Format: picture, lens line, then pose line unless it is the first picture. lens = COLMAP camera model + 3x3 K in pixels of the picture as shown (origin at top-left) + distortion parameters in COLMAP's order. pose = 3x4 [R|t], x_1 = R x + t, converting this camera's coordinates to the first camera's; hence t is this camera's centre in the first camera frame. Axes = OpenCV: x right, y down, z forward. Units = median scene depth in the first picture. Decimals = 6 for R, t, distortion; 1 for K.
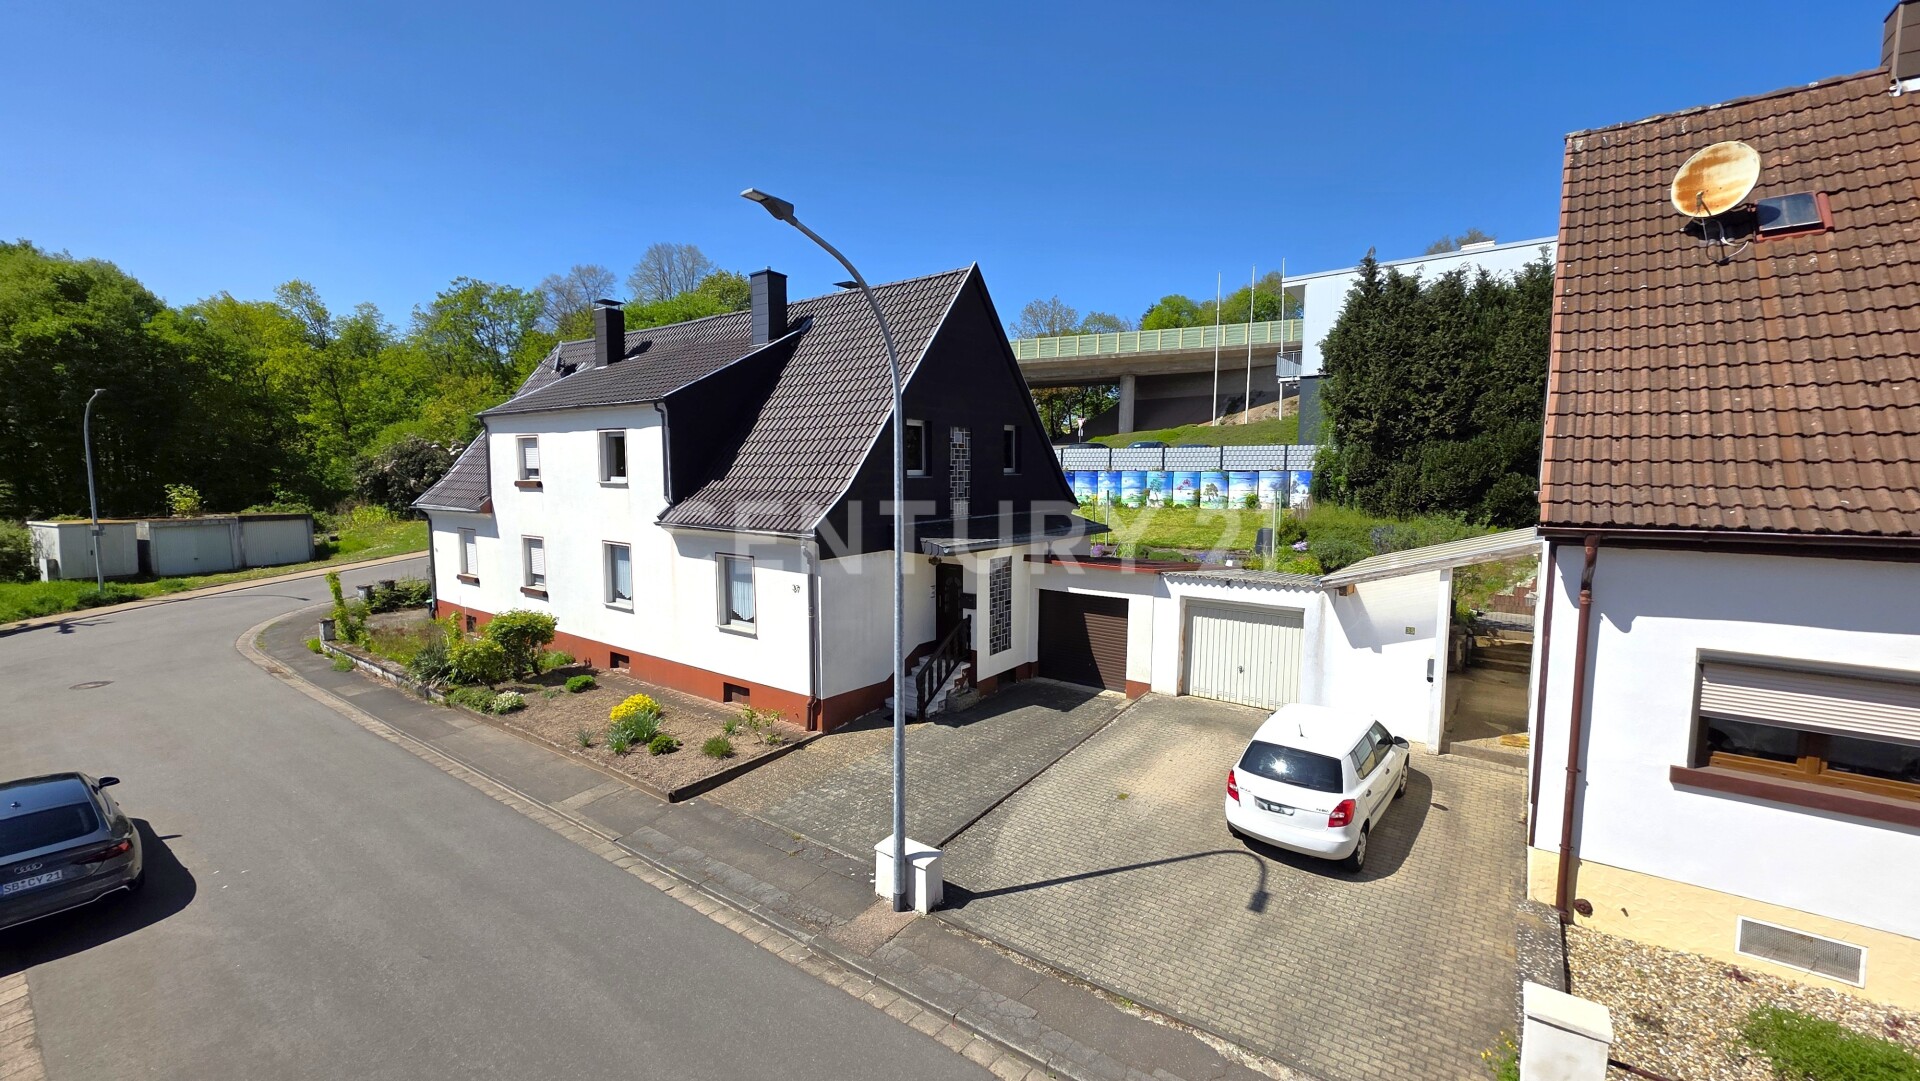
lens RADIAL K [[767.9, 0, 954.4], [0, 767.9, 540.4], [0, 0, 1]] dist [-0.000311, 0.000243]
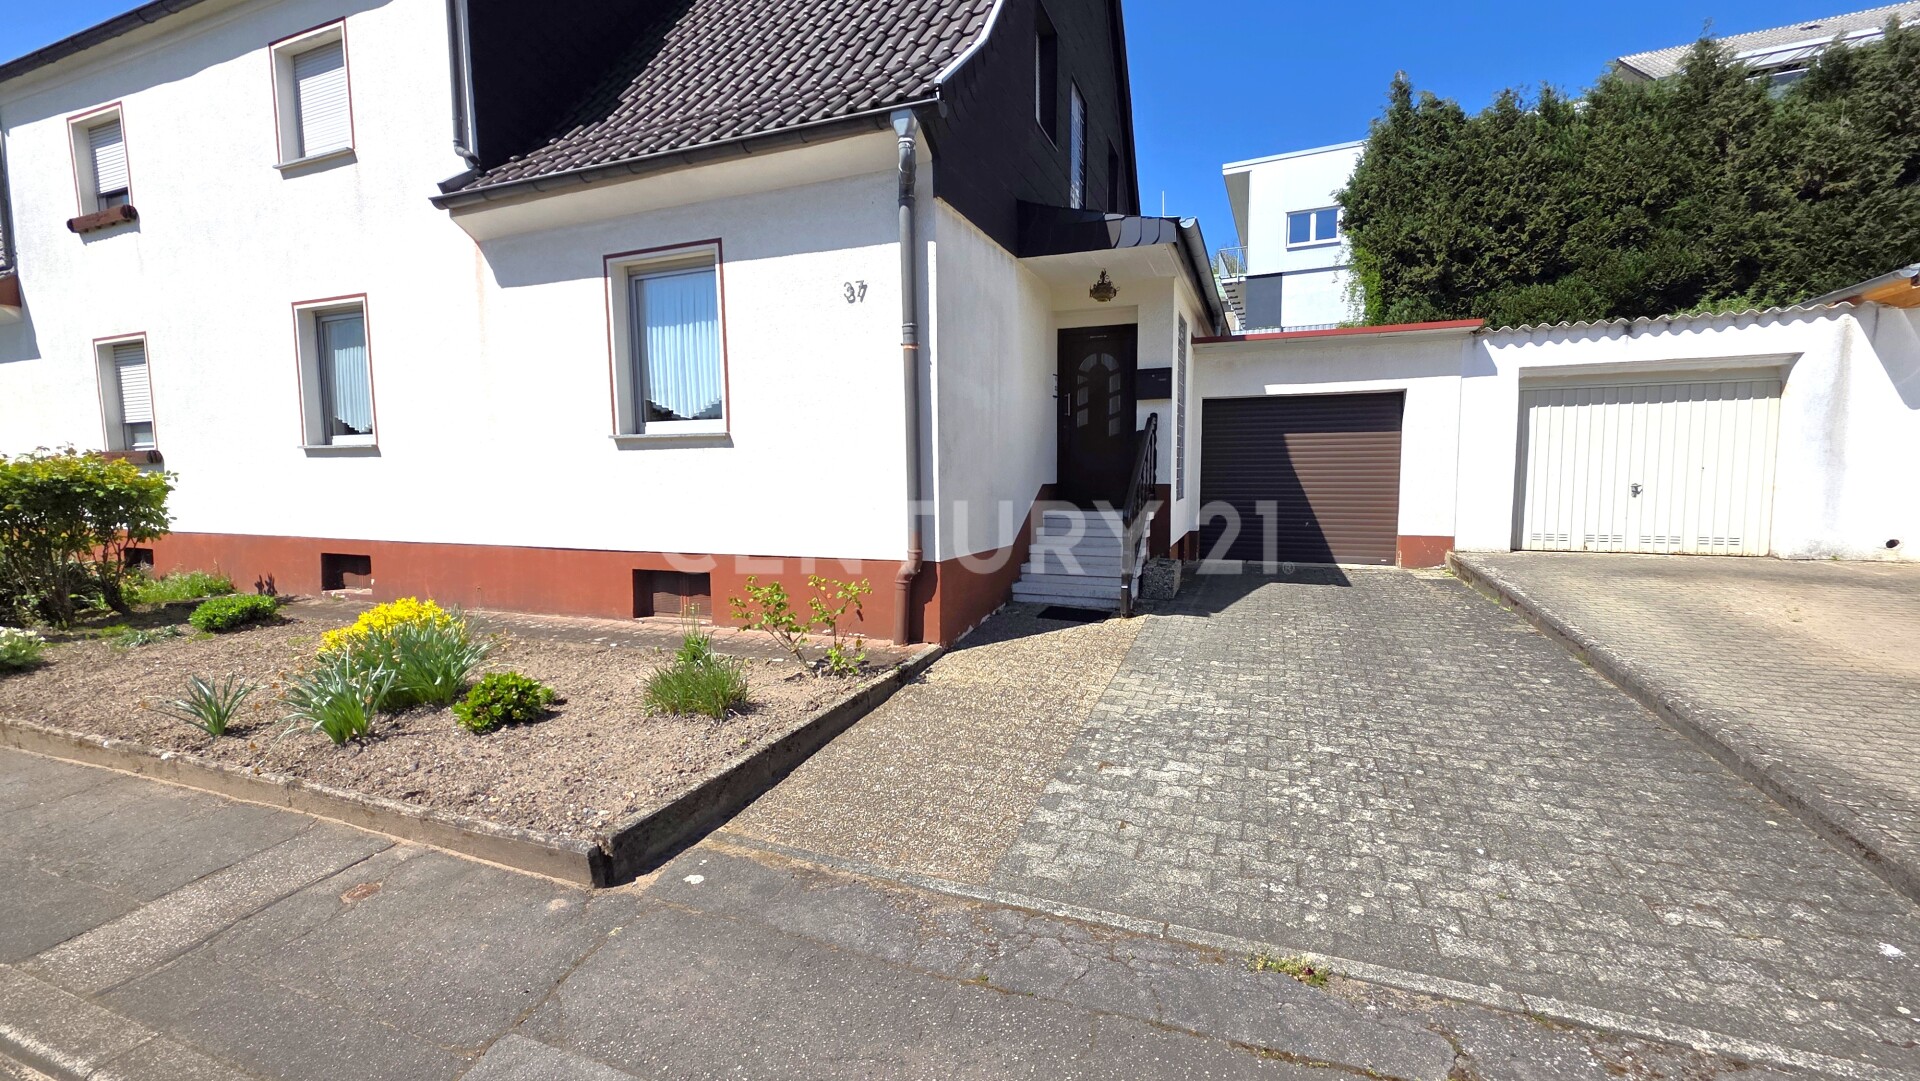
lens RADIAL K [[761.3, 0, 954.4], [0, 761.3, 540.8], [0, 0, 1]] dist [0.000375, 0.000496]
pose [[0.965718, -0.033267, 0.257454, -0.205142], [0.034798, 0.999393, -0.001394, 0.151885], [-0.257252, 0.010306, 0.966290, 0.474332]]
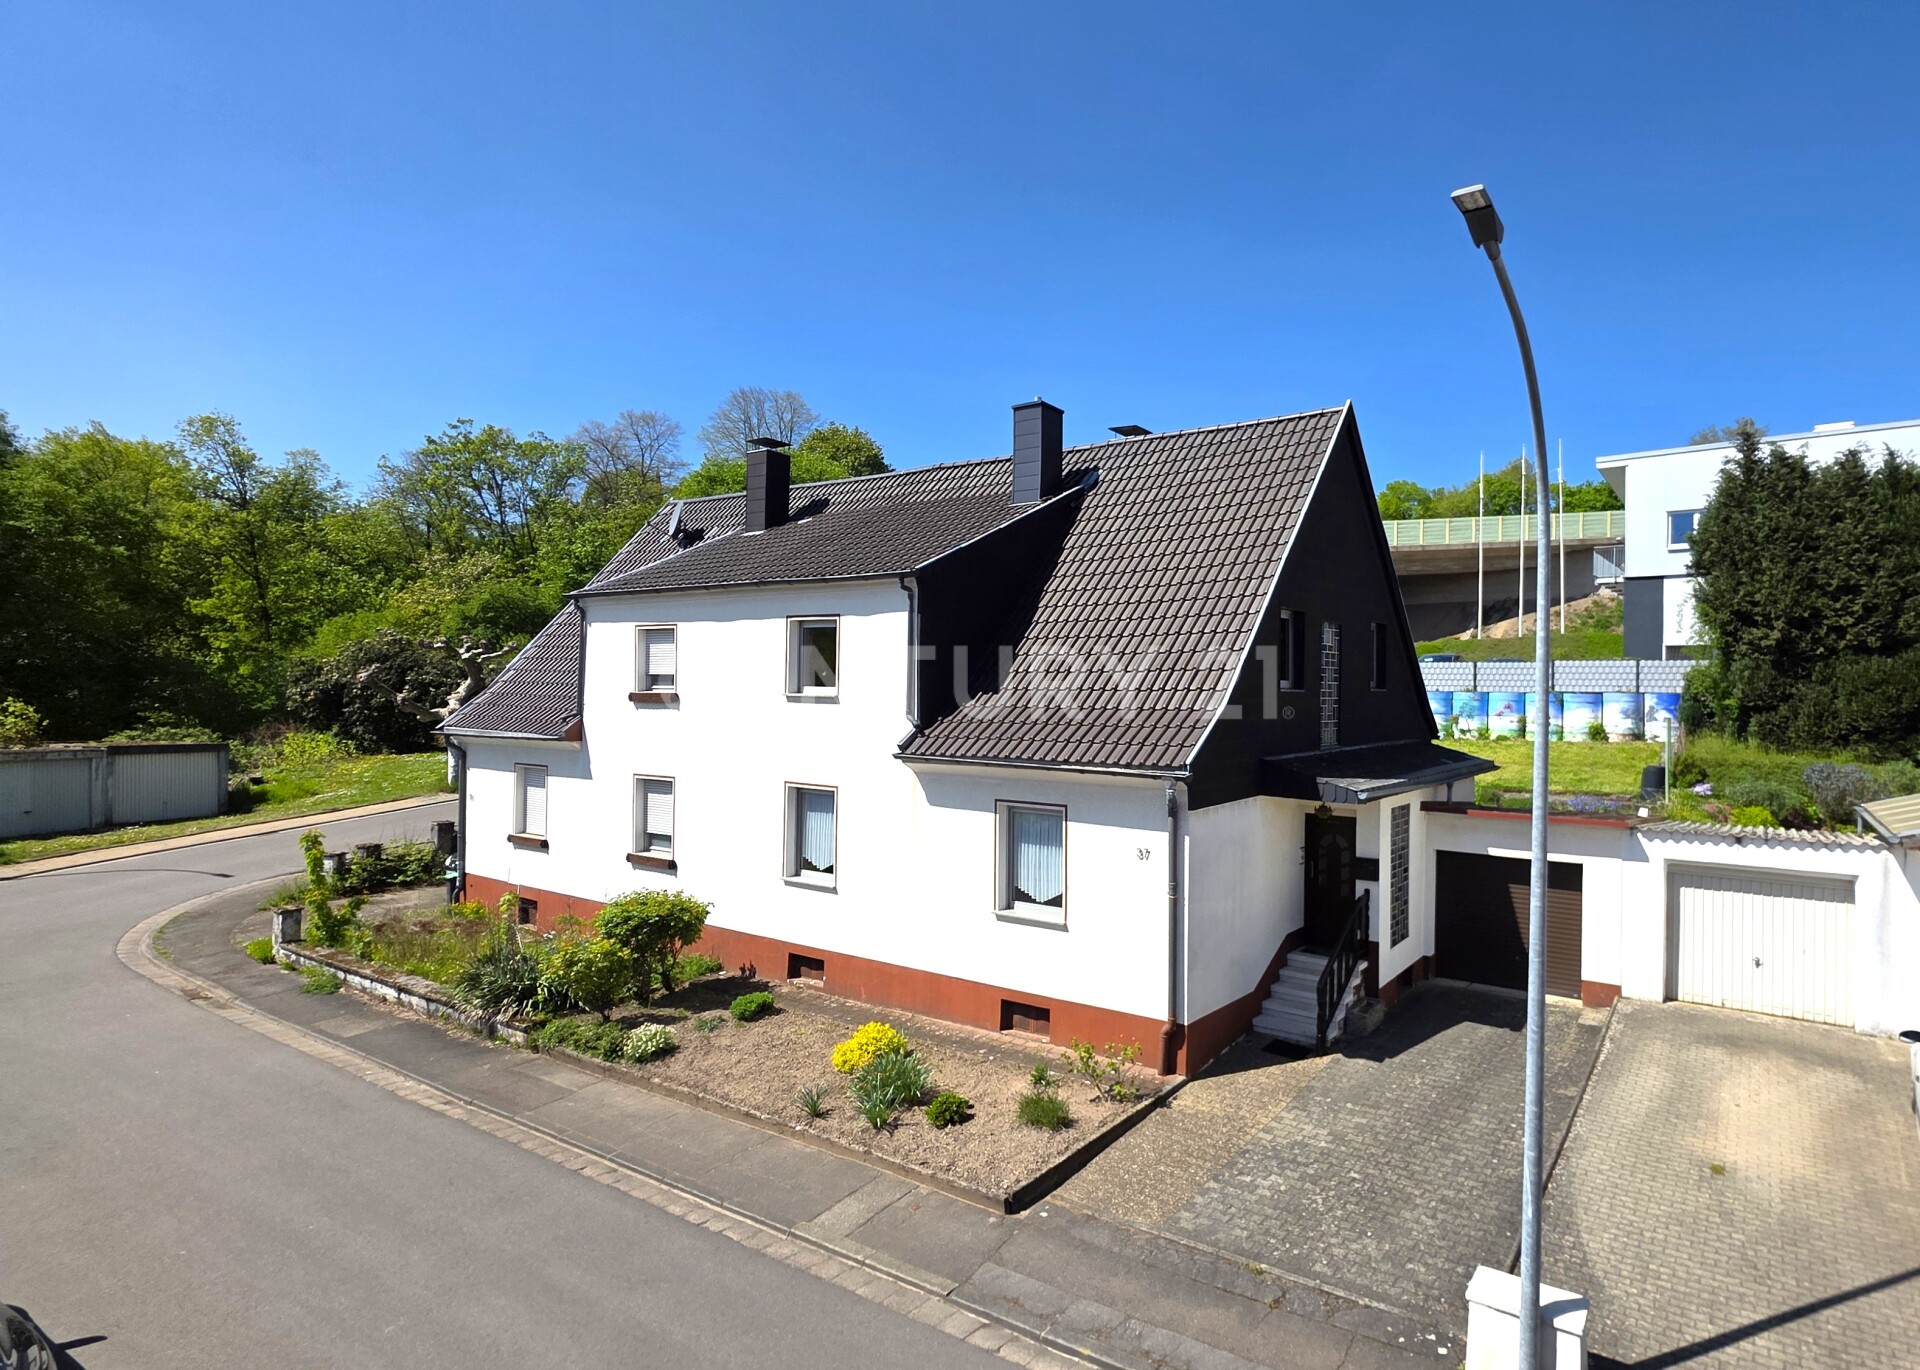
lens RADIAL K [[975.6, 0, 1209.4], [0, 975.6, 685.0], [0, 0, 1]] dist [0.000210, 0.000244]
pose [[0.992295, 0.011830, 0.123330, -0.199625], [0.000670, 0.994905, -0.100819, 0.001802], [-0.123895, 0.100125, 0.987231, 0.113466]]
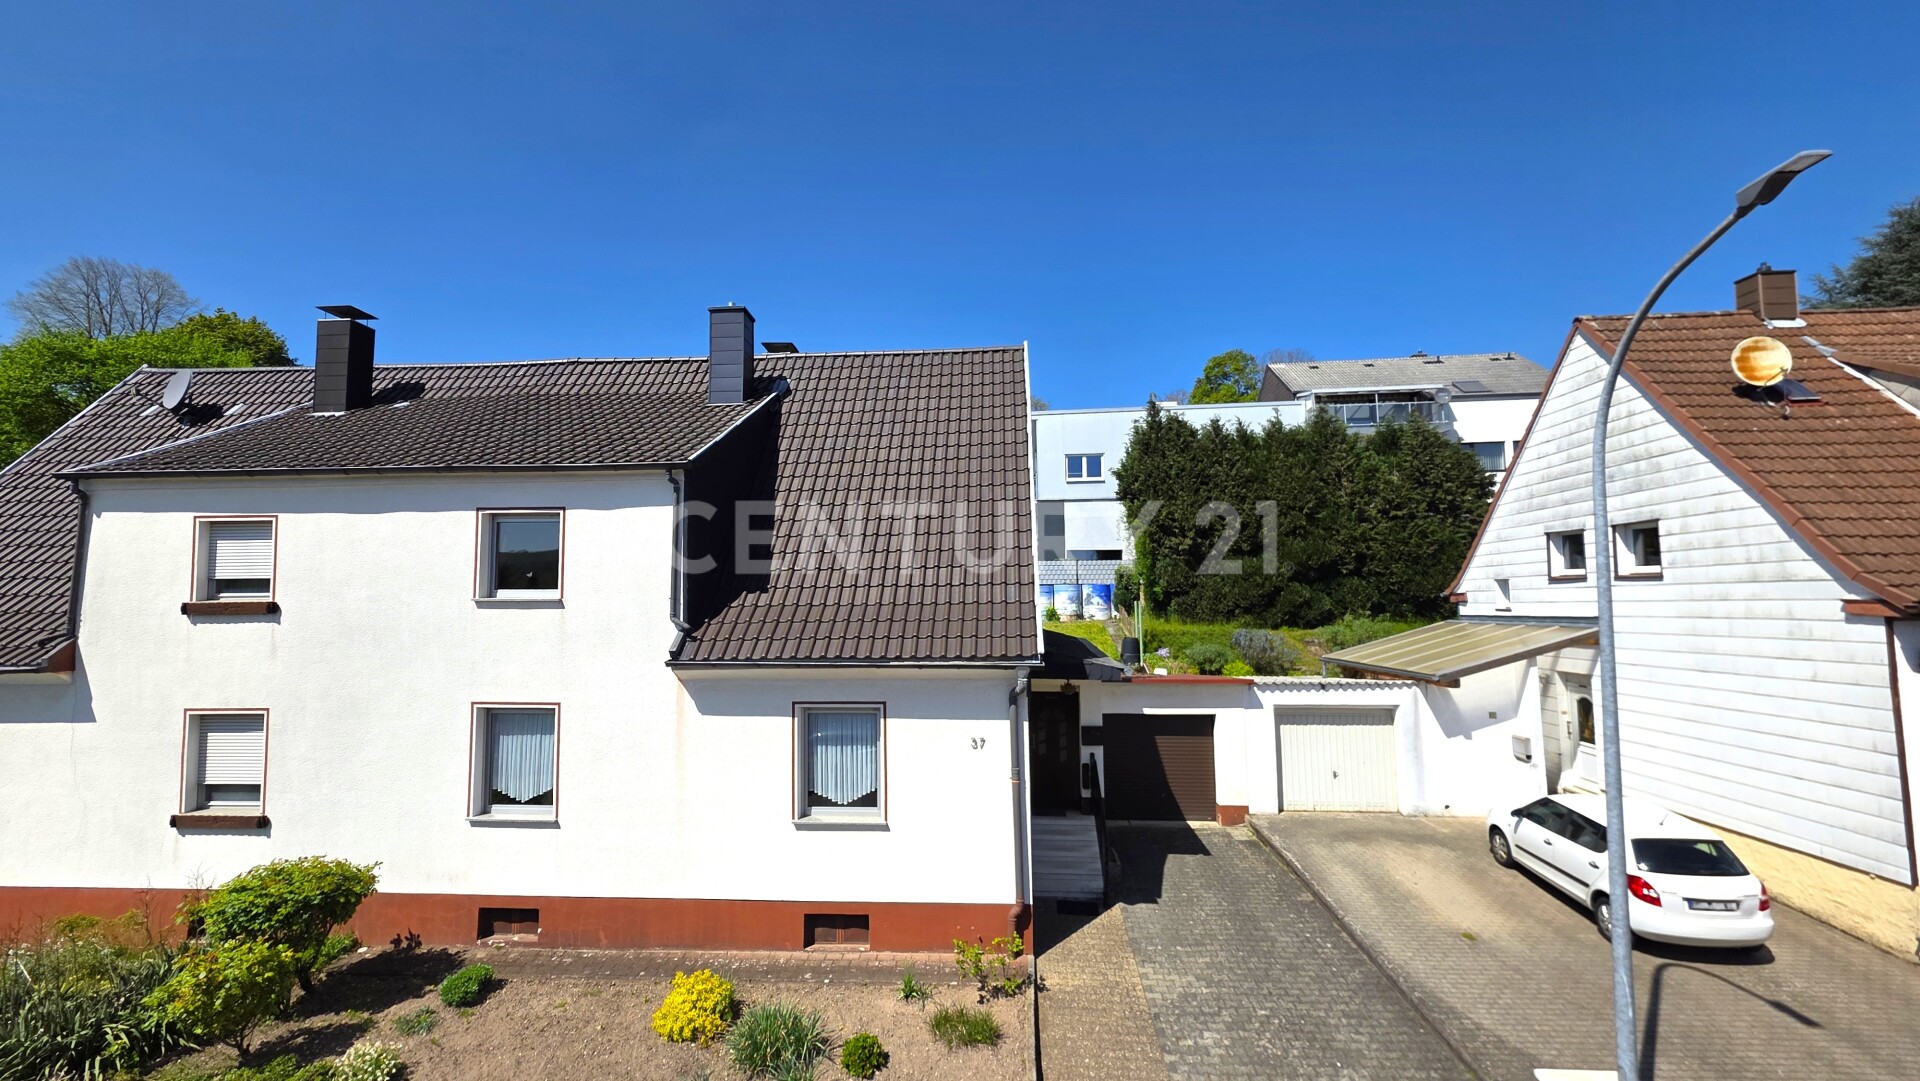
lens RADIAL K [[767.9, 0, 954.4], [0, 767.9, 540.4], [0, 0, 1]] dist [-0.000311, 0.000243]
pose [[0.837119, 0.026714, 0.546368, -0.473656], [0.061036, 0.988008, -0.141824, -0.016393], [-0.543605, 0.152072, 0.825450, 0.324319]]
